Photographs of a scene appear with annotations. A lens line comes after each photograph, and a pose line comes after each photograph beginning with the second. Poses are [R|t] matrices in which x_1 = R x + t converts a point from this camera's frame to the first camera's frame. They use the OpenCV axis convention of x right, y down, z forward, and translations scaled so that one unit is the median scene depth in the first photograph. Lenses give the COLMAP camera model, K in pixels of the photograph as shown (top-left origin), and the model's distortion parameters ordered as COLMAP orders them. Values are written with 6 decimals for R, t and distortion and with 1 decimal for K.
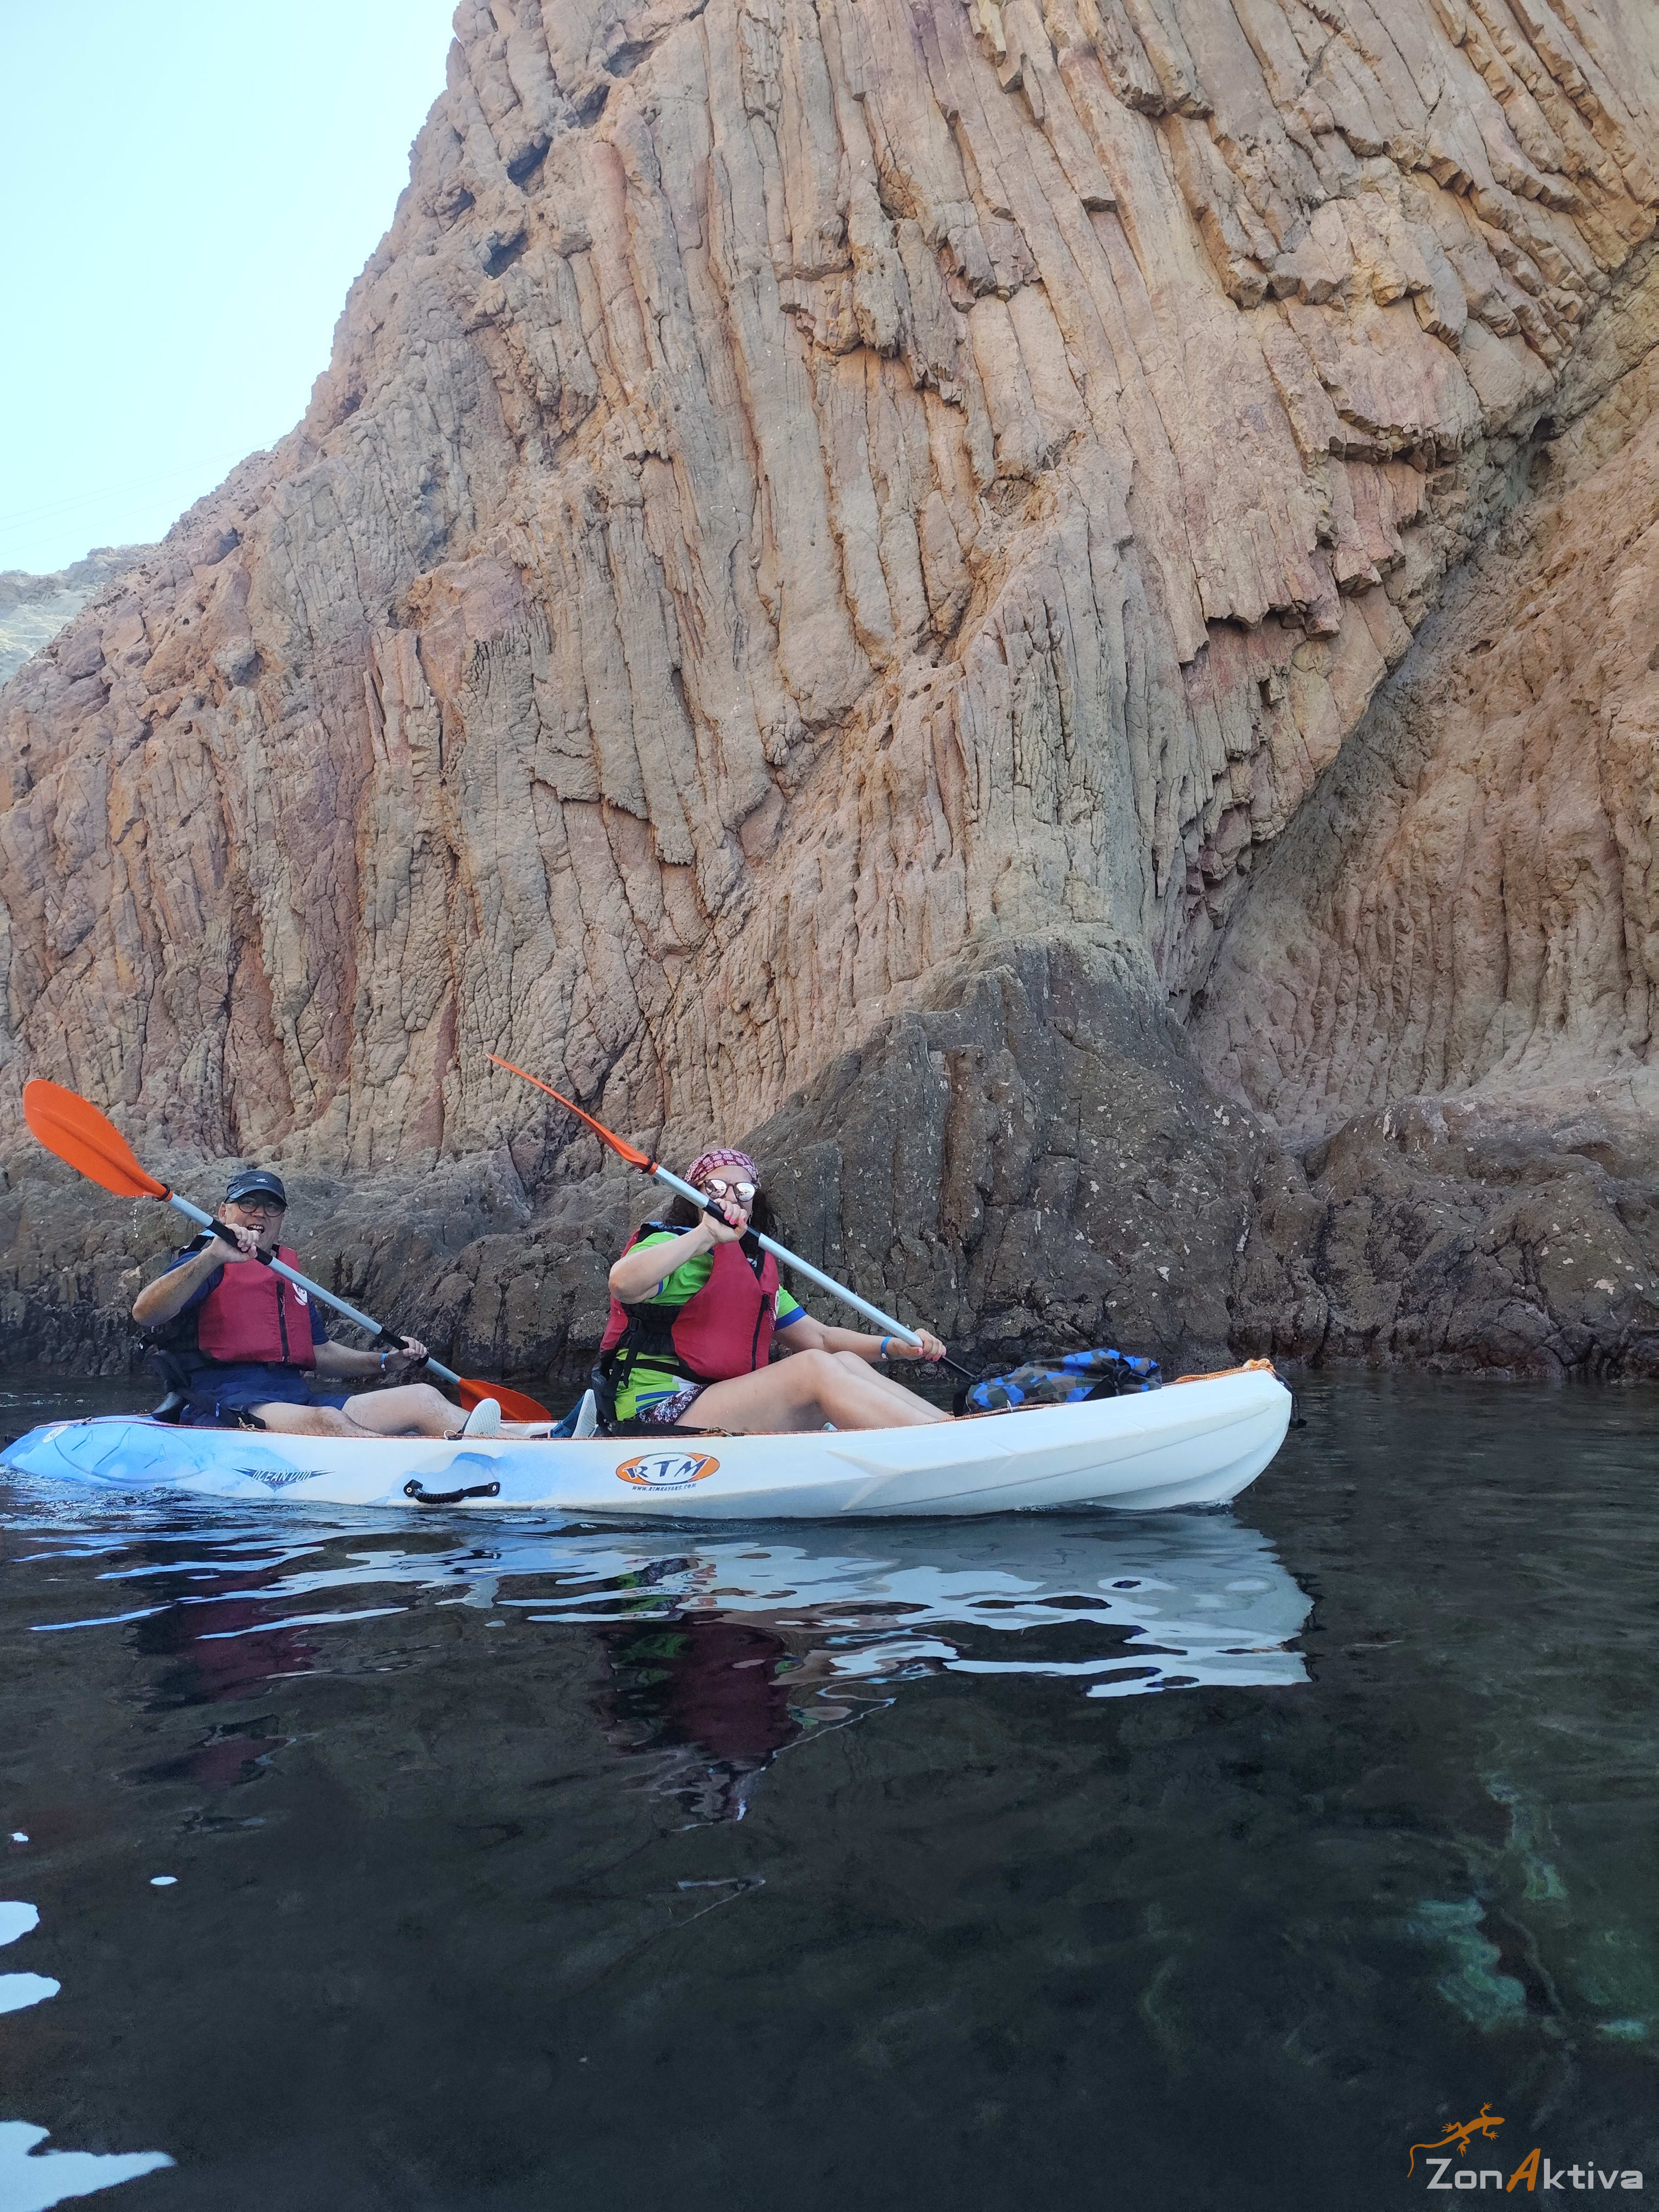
lens RADIAL K [[1512.2, 0, 850.2], [0, 1512.2, 1109.0], [0, 0, 1]] dist [0.049011, -0.059238]
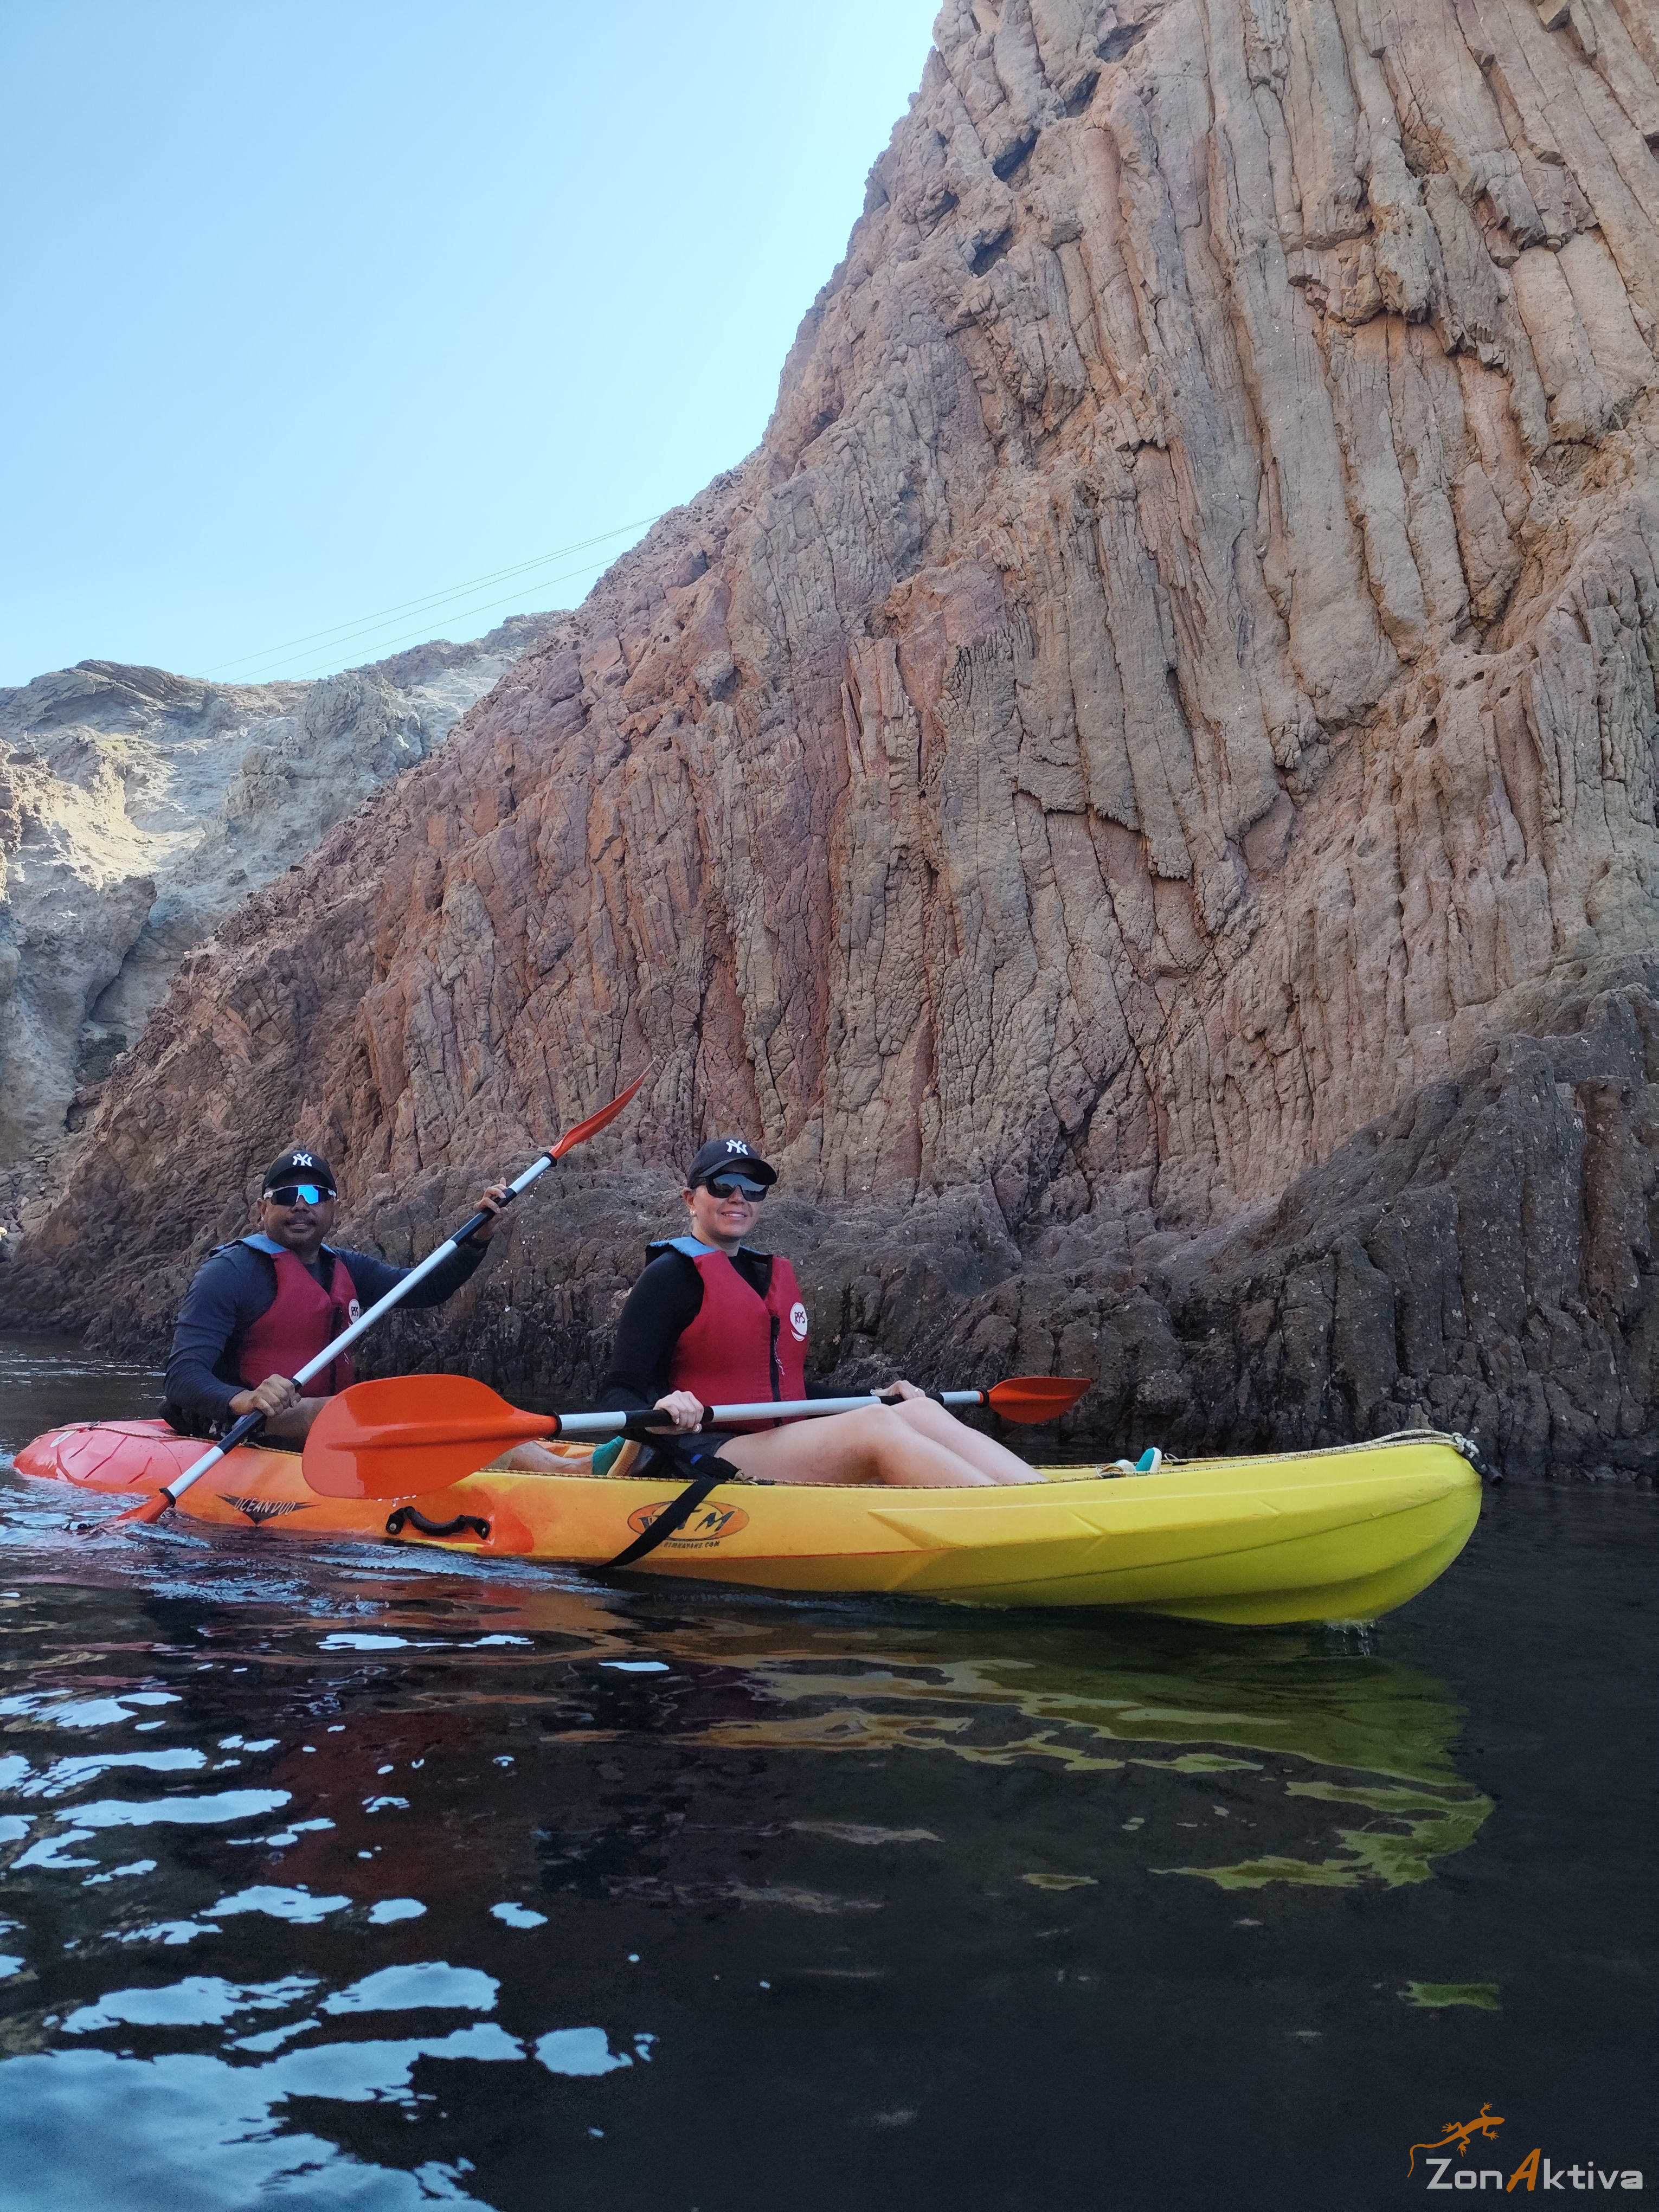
lens RADIAL K [[1512.2, 0, 839.2], [0, 1512.2, 1111.3], [0, 0, 1]] dist [0.049011, -0.059238]
pose [[0.976687, 0.031136, -0.212396, -0.108907], [-0.038752, 0.998743, -0.031787, 0.013665], [0.211139, 0.039276, 0.976667, 0.073934]]
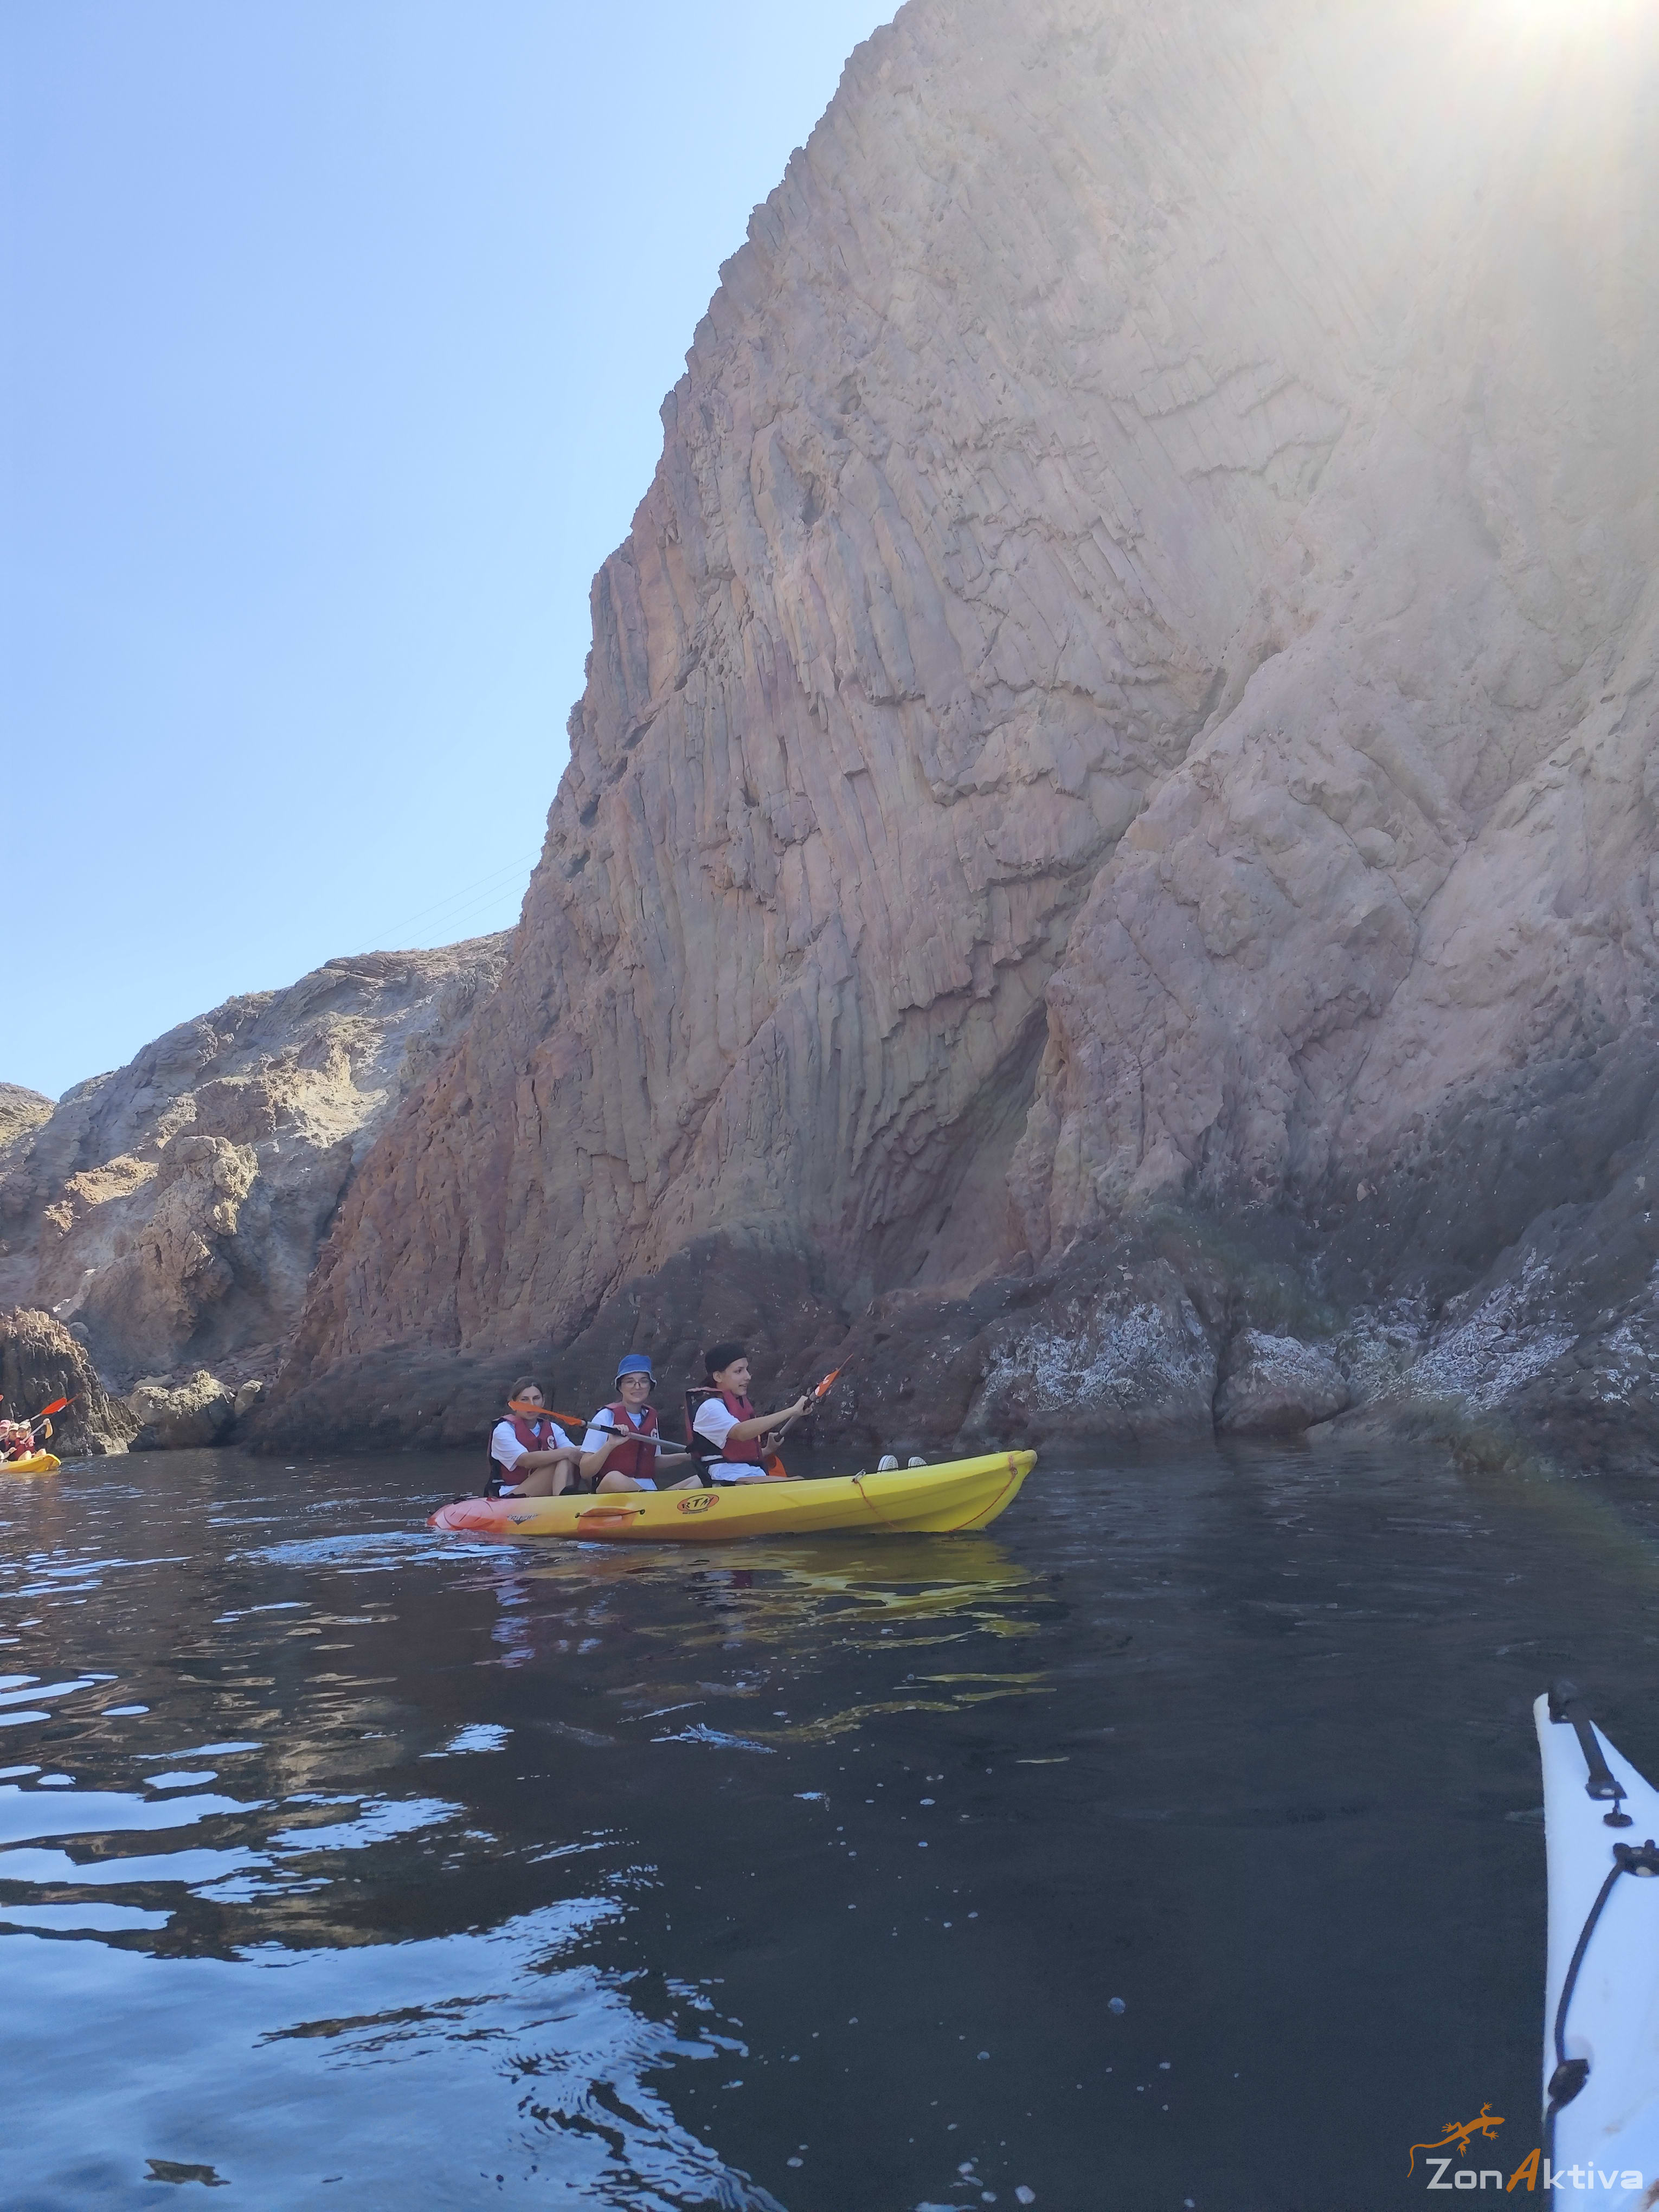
lens RADIAL K [[1512.2, 0, 845.7], [0, 1512.2, 1079.9], [0, 0, 1]] dist [0.049011, -0.059238]
pose [[0.901043, -0.124602, -0.415447, 0.948671], [0.098985, 0.991644, -0.082733, -0.101461], [0.422285, 0.033423, 0.905847, -0.671723]]
